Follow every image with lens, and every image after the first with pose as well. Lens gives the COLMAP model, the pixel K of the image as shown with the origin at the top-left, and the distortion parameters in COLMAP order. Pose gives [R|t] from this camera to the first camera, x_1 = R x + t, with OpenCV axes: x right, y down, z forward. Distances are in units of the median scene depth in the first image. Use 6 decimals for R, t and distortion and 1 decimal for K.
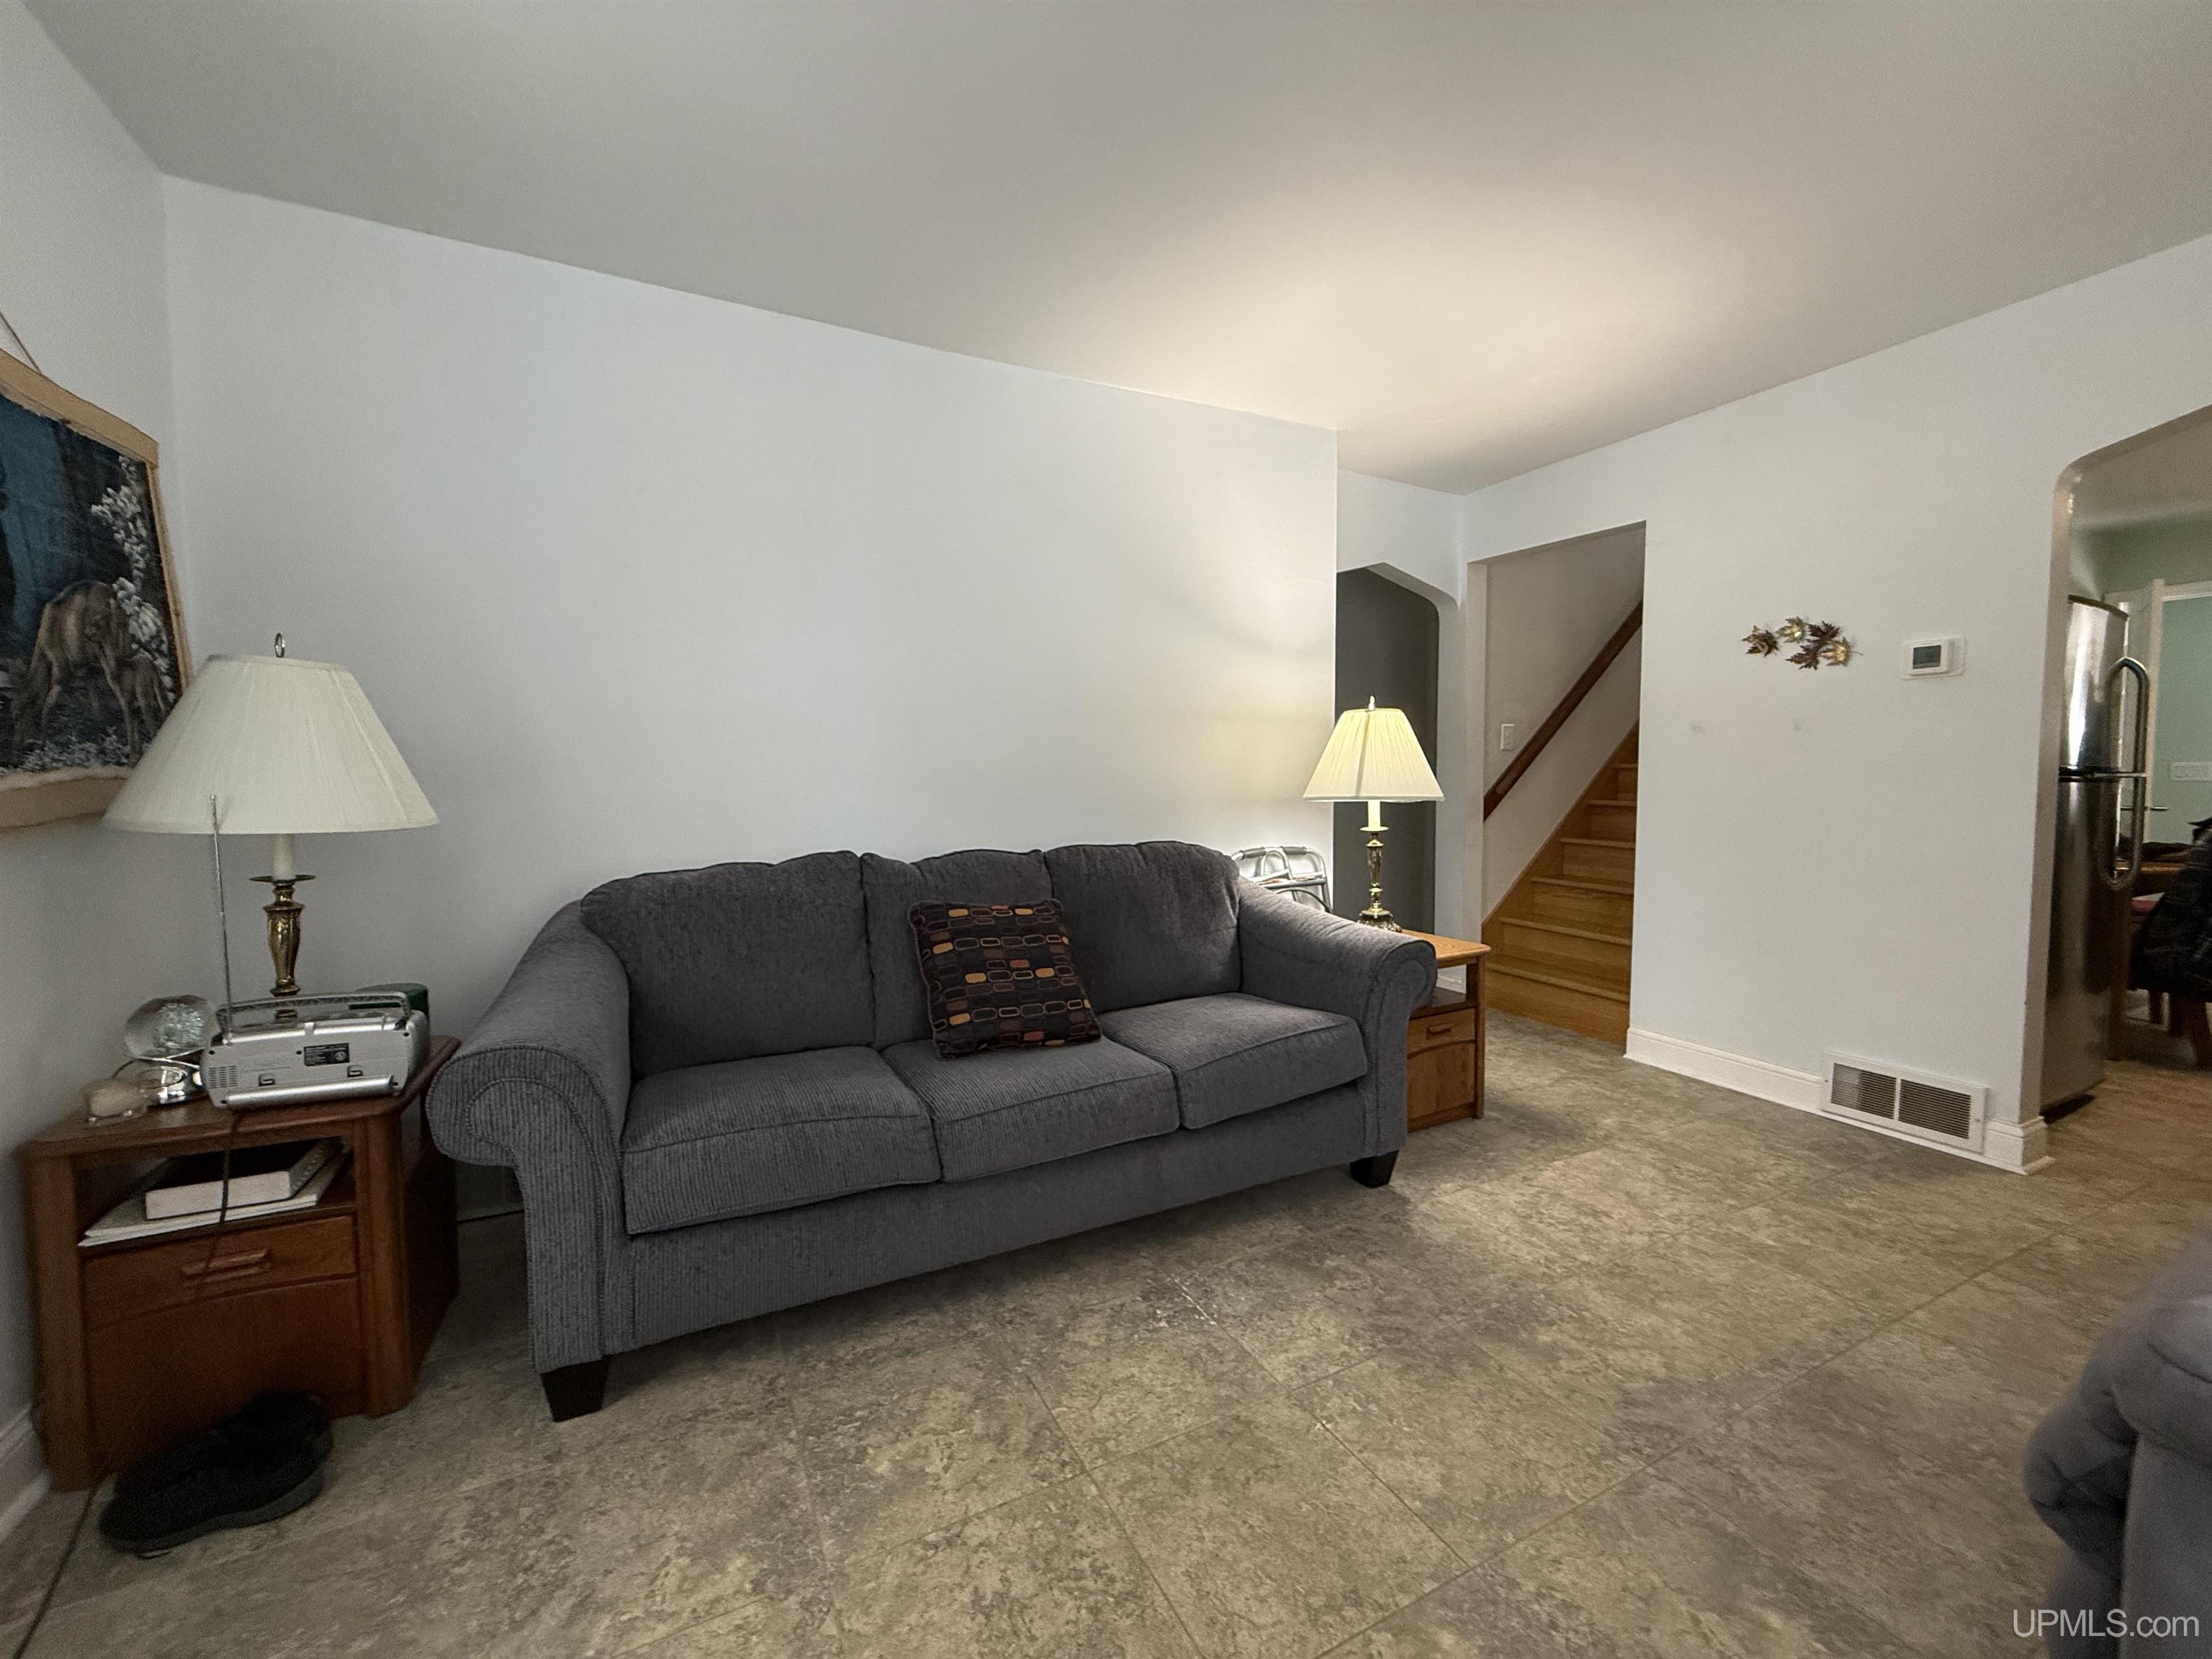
lens RADIAL K [[879.5, 0, 1103.6], [0, 879.5, 830.8], [0, 0, 1]] dist [-0.000857, 0.000060]
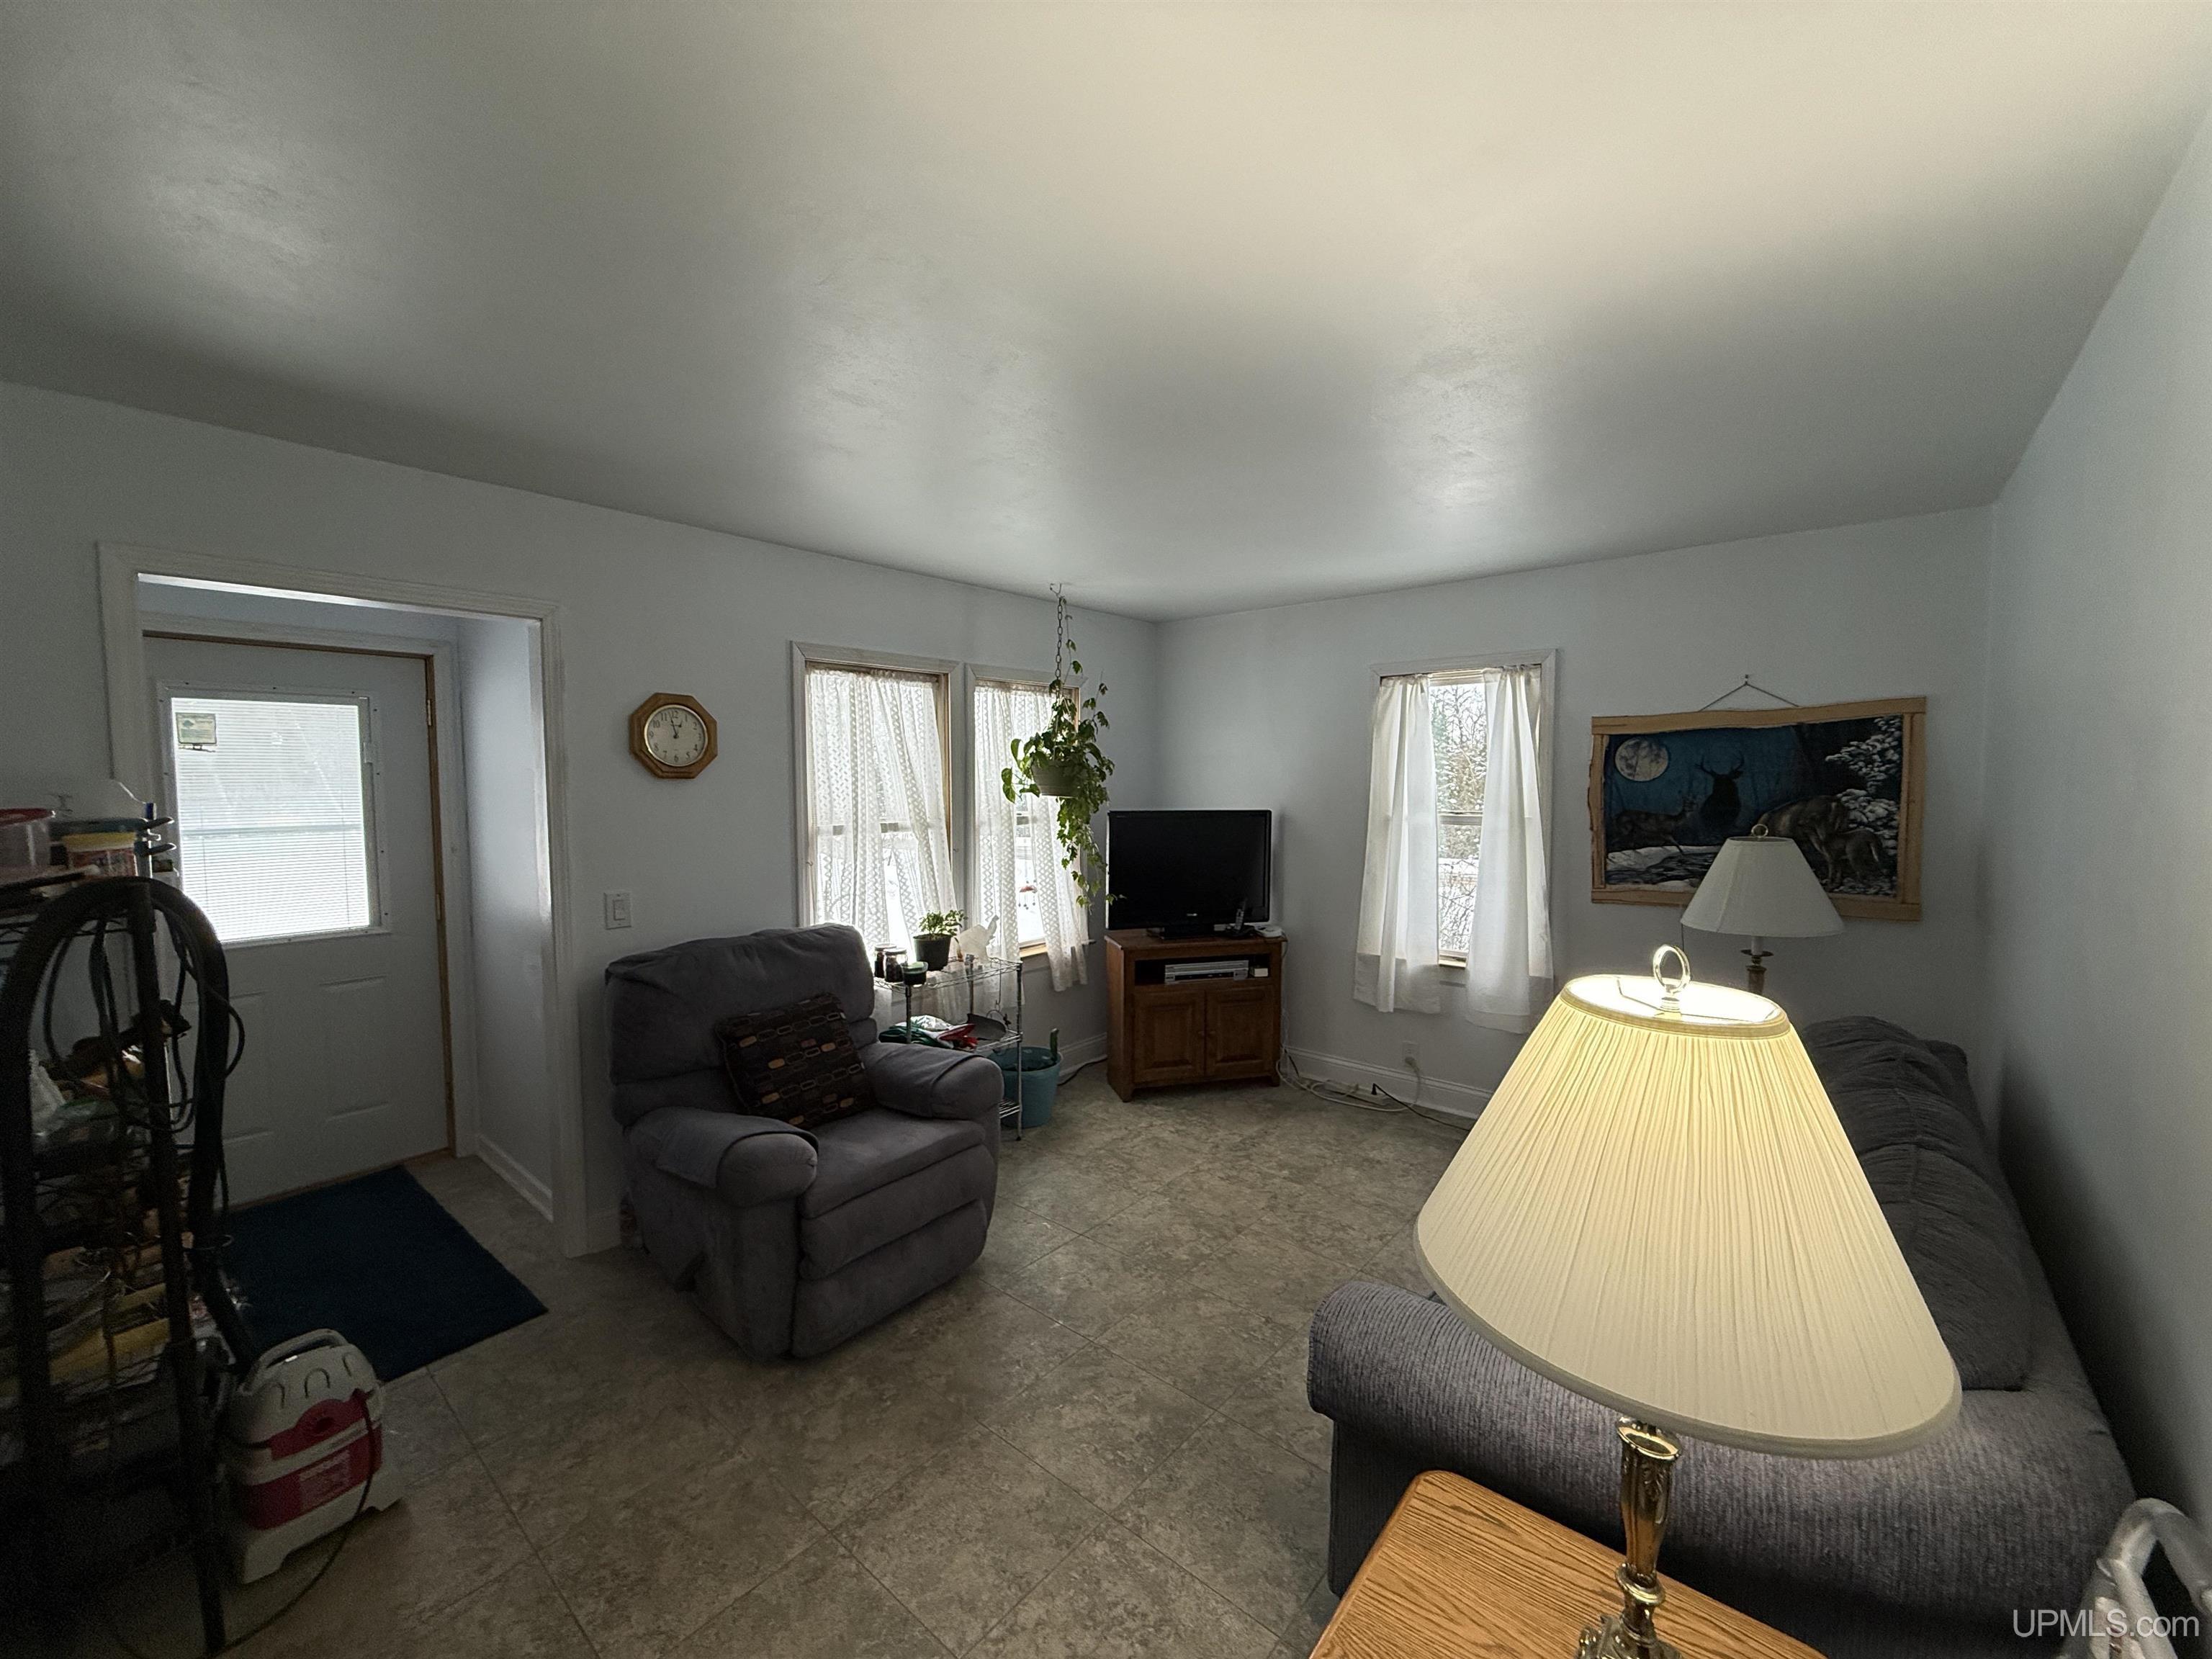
lens RADIAL K [[879.5, 0, 1103.6], [0, 879.5, 830.8], [0, 0, 1]] dist [-0.000857, 0.000060]
pose [[-0.922591, 0.031416, -0.384498, 0.973188], [-0.015094, 0.992976, 0.117350, -0.367442], [0.385484, 0.114069, -0.915636, 1.951792]]
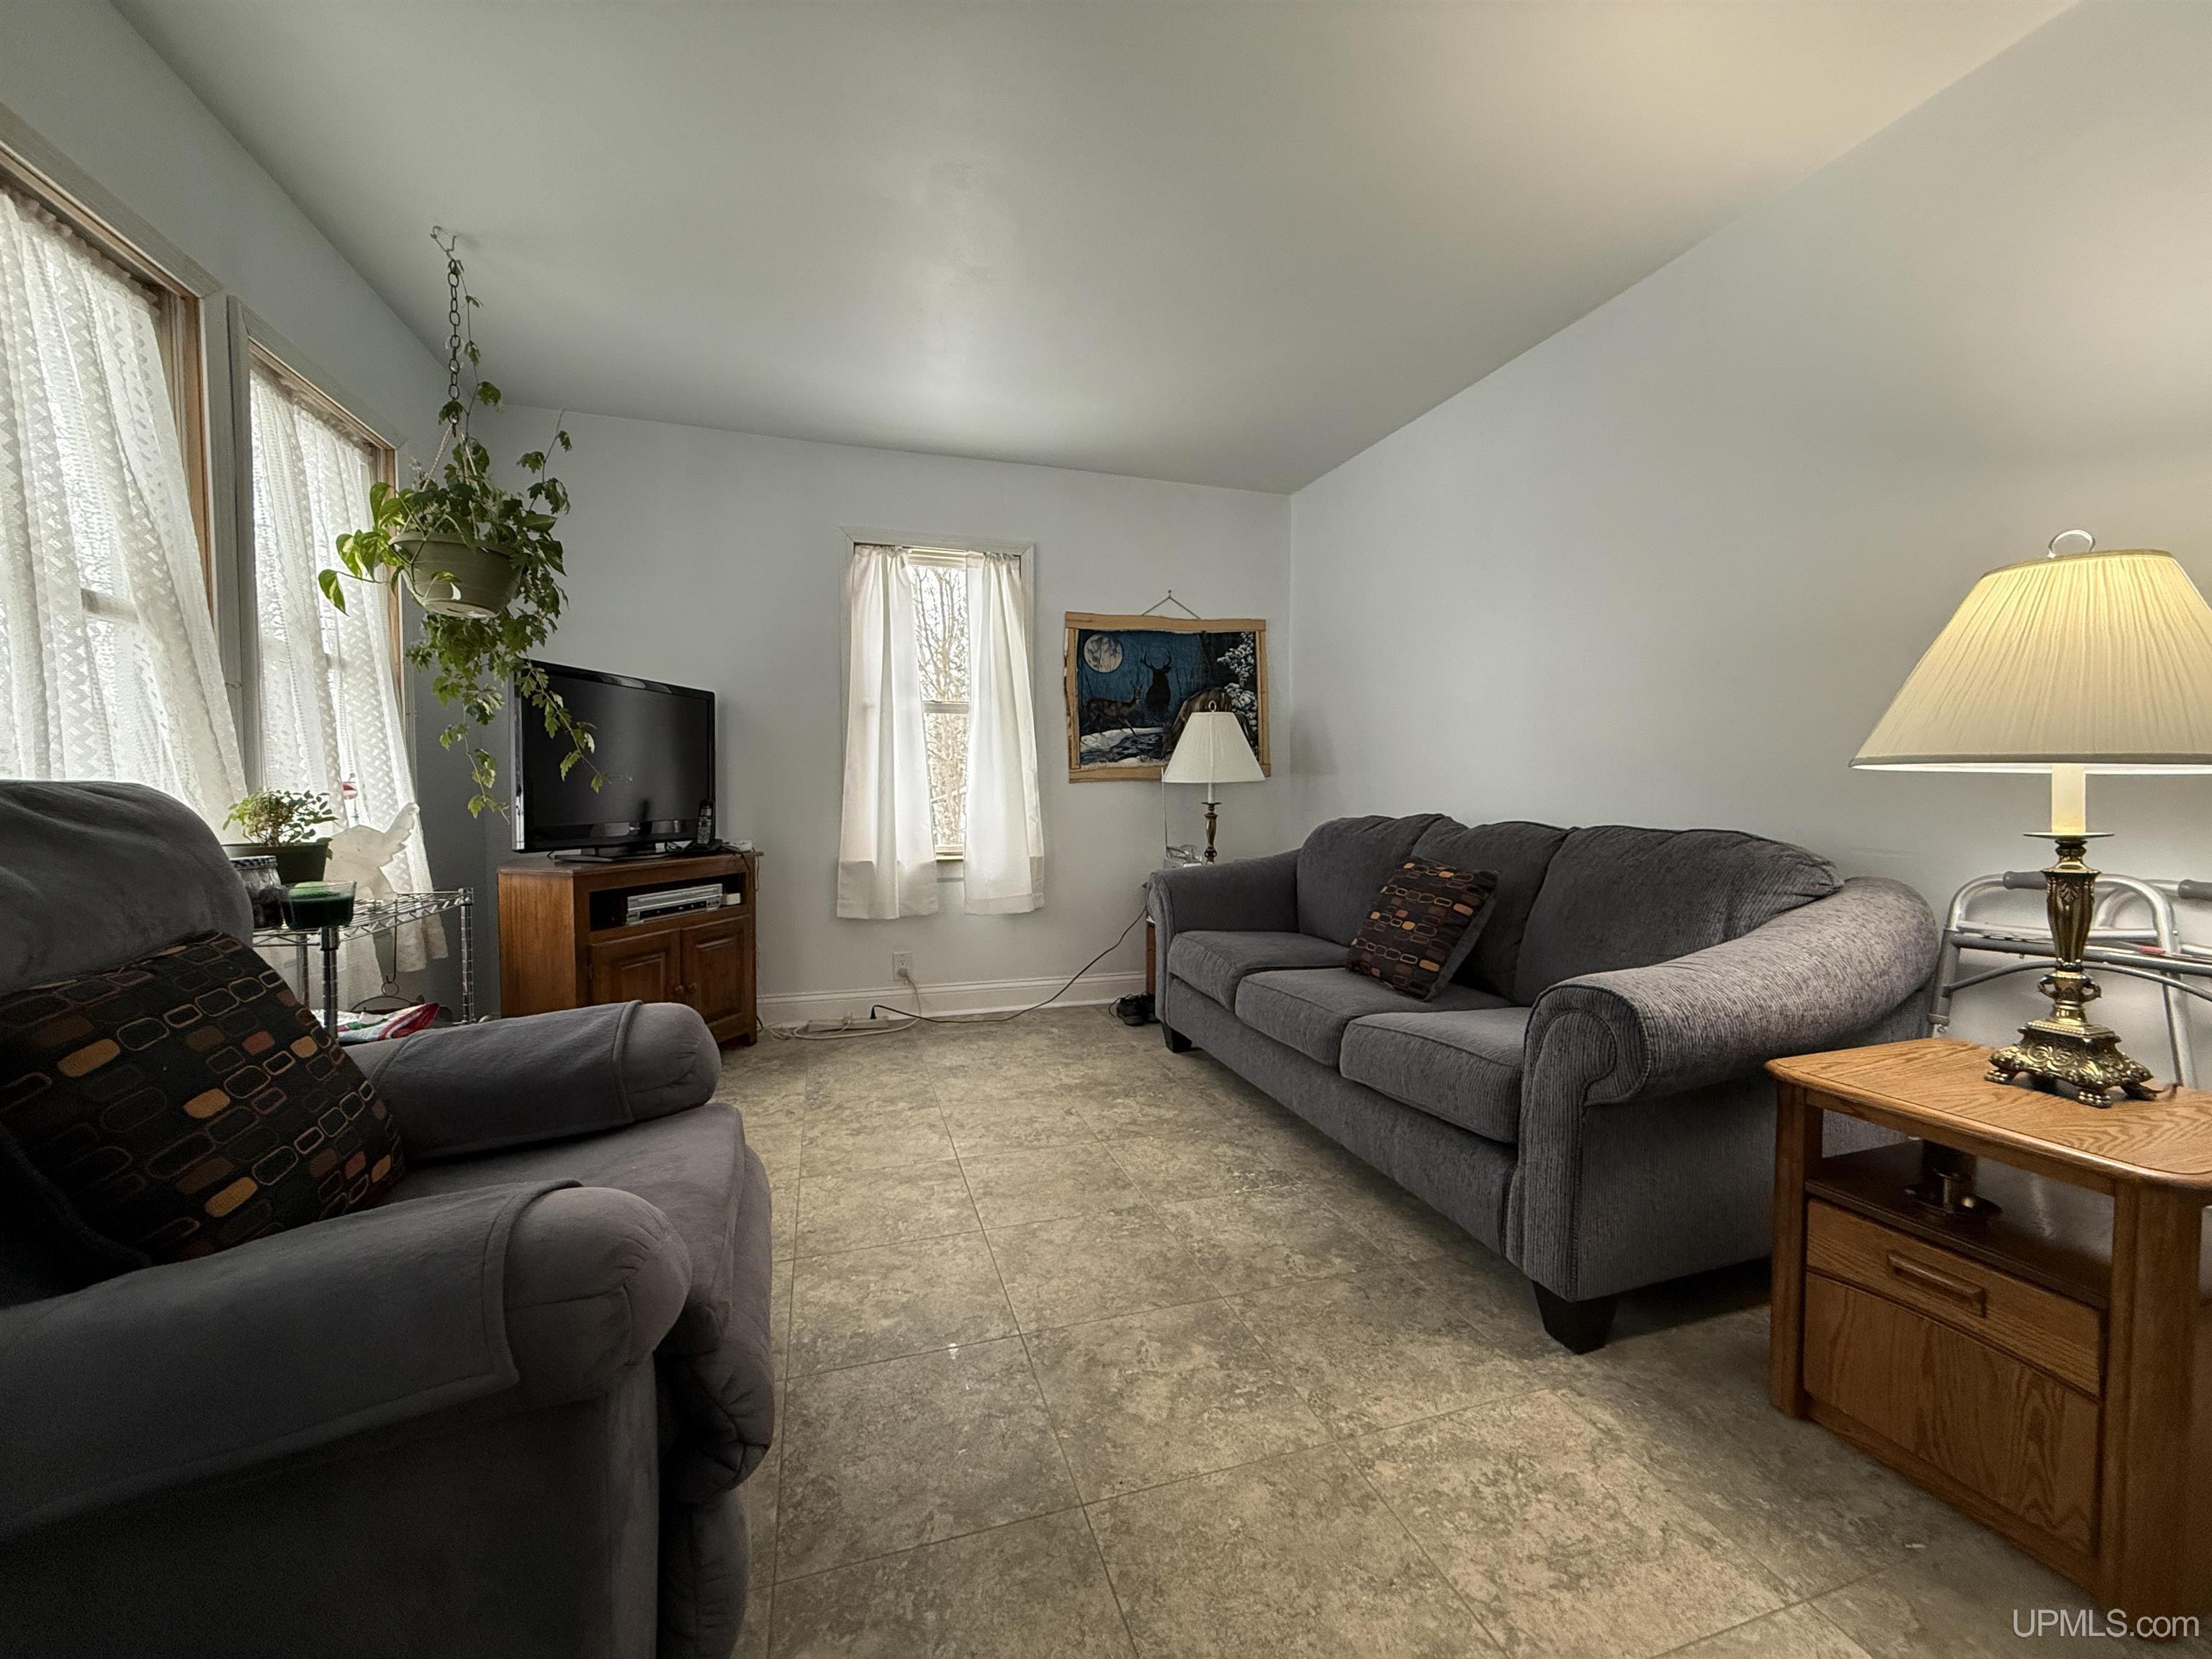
lens RADIAL K [[879.5, 0, 1103.6], [0, 879.5, 830.8], [0, 0, 1]] dist [-0.000857, 0.000060]
pose [[-0.157992, 0.054014, -0.985962, 1.344686], [-0.058085, 0.996265, 0.063886, -0.006745], [0.985731, 0.067363, -0.154264, 0.982539]]
